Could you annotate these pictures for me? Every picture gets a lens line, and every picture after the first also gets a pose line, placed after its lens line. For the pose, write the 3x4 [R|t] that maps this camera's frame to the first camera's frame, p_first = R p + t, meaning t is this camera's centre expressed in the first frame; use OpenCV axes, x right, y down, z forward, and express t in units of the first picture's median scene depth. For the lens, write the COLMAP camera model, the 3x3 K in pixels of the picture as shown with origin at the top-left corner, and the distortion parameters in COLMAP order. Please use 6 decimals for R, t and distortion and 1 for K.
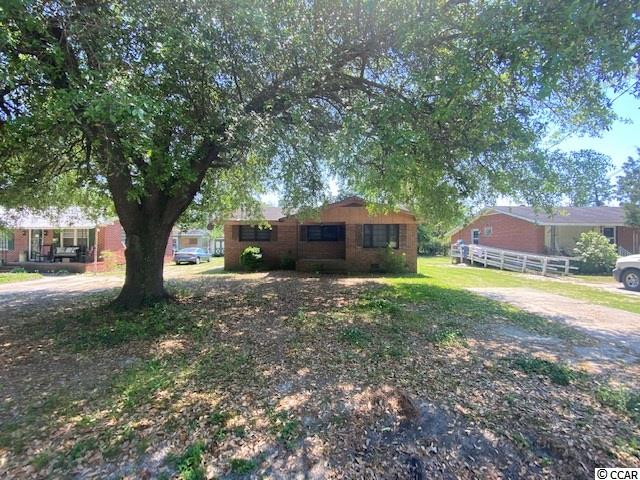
lens RADIAL K [[260.9, 0, 320.3], [0, 260.9, 238.5], [0, 0, 1]] dist [-0.004561, -0.005078]
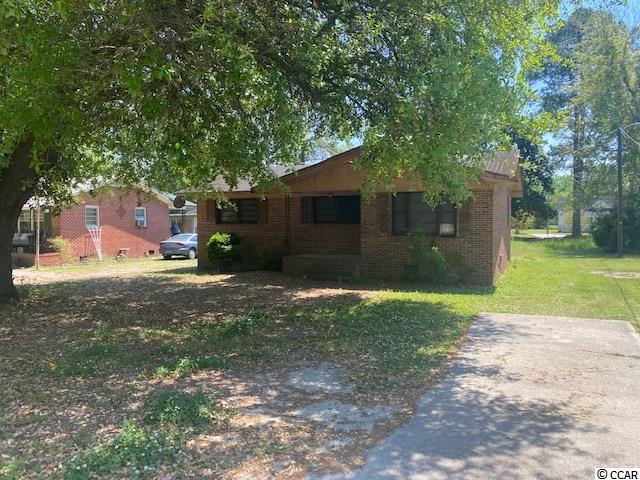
lens RADIAL K [[493.6, 0, 325.6], [0, 493.6, 238.1], [0, 0, 1]] dist [-0.027803, 0.023834]
pose [[0.923366, 0.006734, -0.383863, 0.445640], [0.009574, 0.999131, 0.040556, -0.002734], [0.383803, -0.041123, 0.922499, -0.016420]]
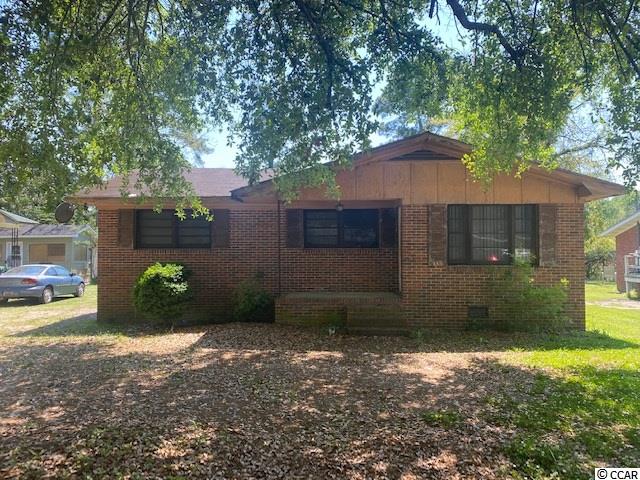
lens RADIAL K [[493.6, 0, 319.0], [0, 493.6, 237.9], [0, 0, 1]] dist [-0.027803, 0.023834]
pose [[0.999993, -0.003843, -0.000364, -0.027916], [0.003839, 0.999915, -0.012463, 0.003437], [0.000412, 0.012462, 0.999922, 0.263444]]
